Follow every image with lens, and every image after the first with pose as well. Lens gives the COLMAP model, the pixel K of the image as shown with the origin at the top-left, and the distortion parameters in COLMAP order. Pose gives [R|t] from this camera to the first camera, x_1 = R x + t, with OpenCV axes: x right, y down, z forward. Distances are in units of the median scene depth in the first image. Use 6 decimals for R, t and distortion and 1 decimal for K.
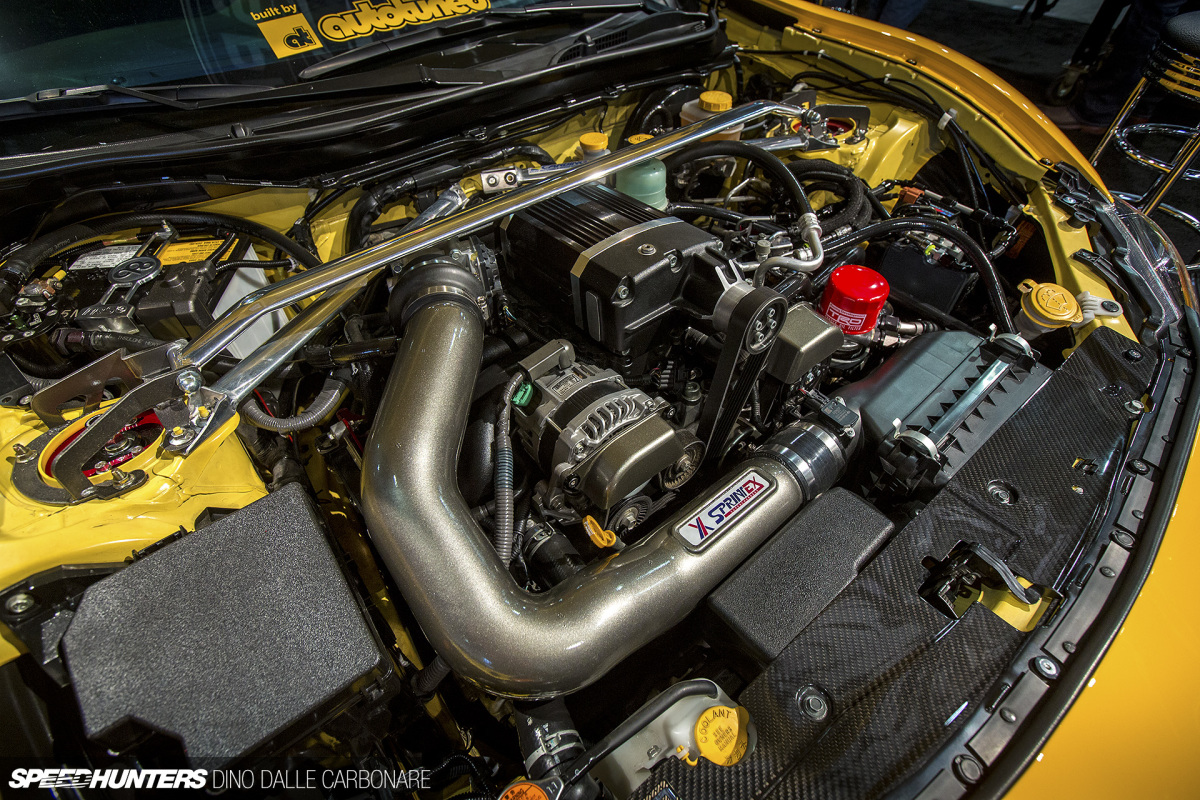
lens RADIAL K [[585.5, 0, 591.3], [0, 585.5, 398.3], [0, 0, 1]] dist [-0.020658, 0.001939]
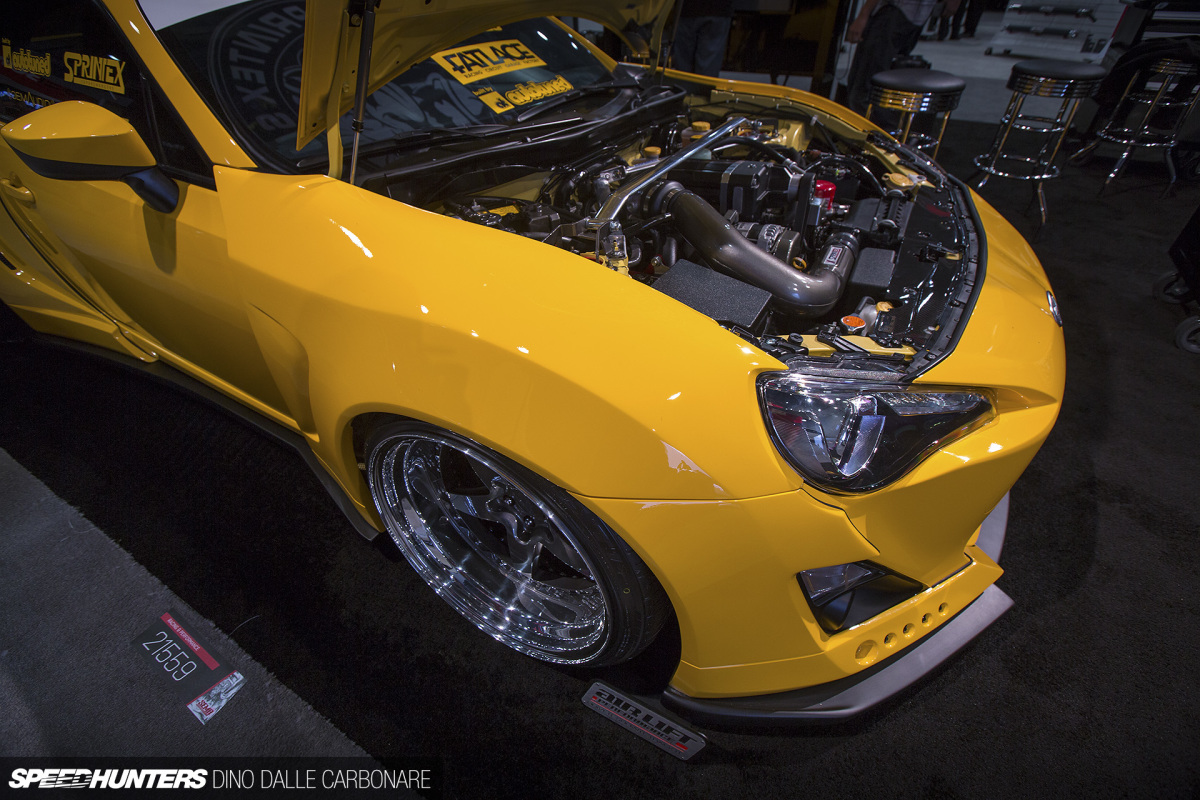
lens RADIAL K [[547.2, 0, 600.9], [0, 547.2, 397.0], [0, 0, 1]] dist [-0.025959, 0.001765]
pose [[0.928447, -0.233894, 0.288583, -1.030605], [0.274276, 0.955575, -0.107932, 0.530153], [-0.250518, 0.179360, 0.951352, -0.513435]]
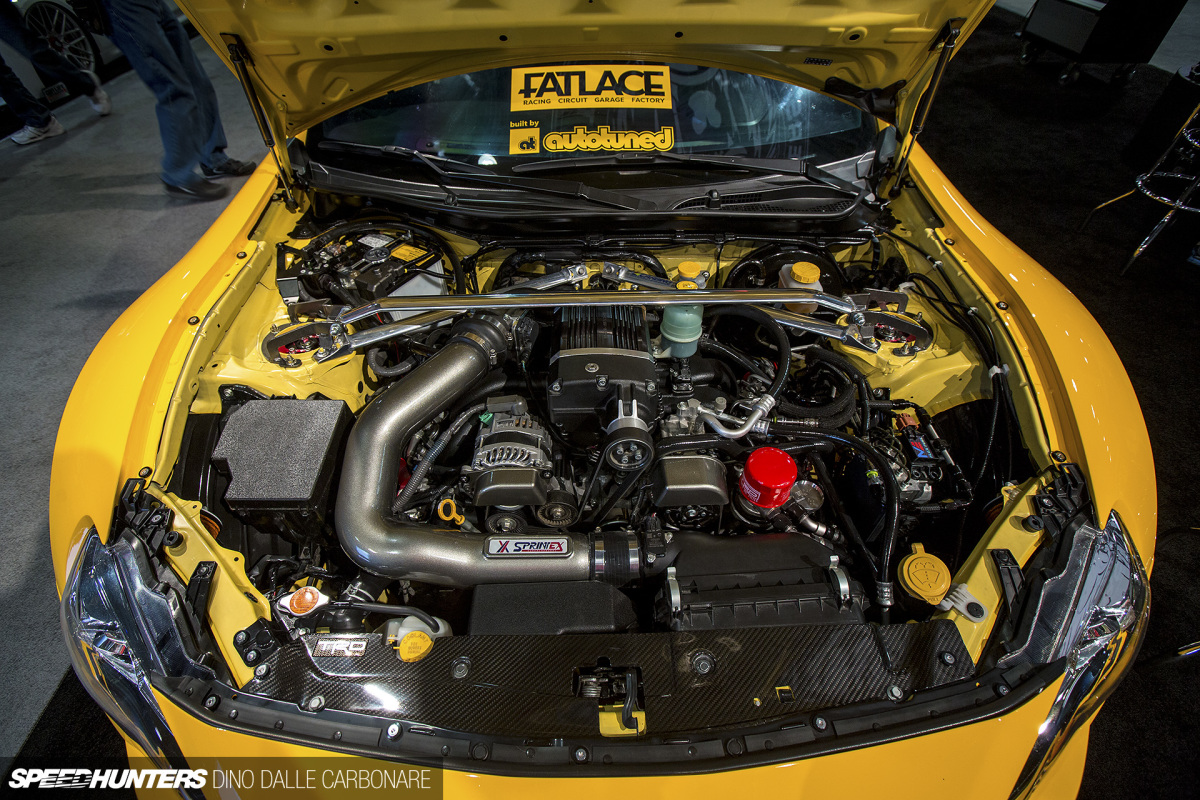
lens RADIAL K [[547.2, 0, 580.0], [0, 547.2, 399.3], [0, 0, 1]] dist [-0.025959, 0.001765]
pose [[0.782695, 0.447335, -0.432759, 0.598778], [-0.447617, 0.887678, 0.108007, -0.276031], [0.432466, 0.109173, 0.895016, -0.173707]]
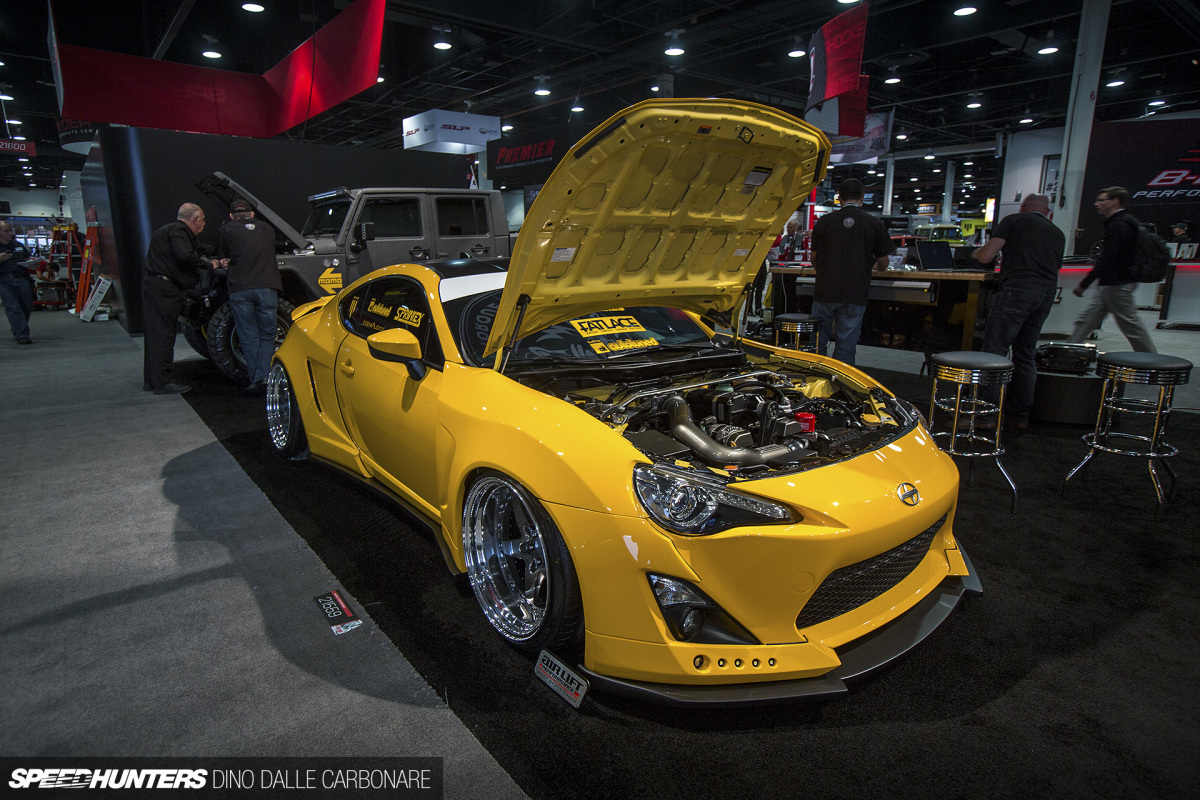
lens RADIAL K [[679.6, 0, 598.4], [0, 679.6, 399.8], [0, 0, 1]] dist [-0.002464, 0.000085]
pose [[0.999872, 0.011079, 0.011529, -0.646100], [-0.002756, 0.829678, -0.558235, 1.716121], [-0.015750, 0.558132, 0.829602, -1.937463]]
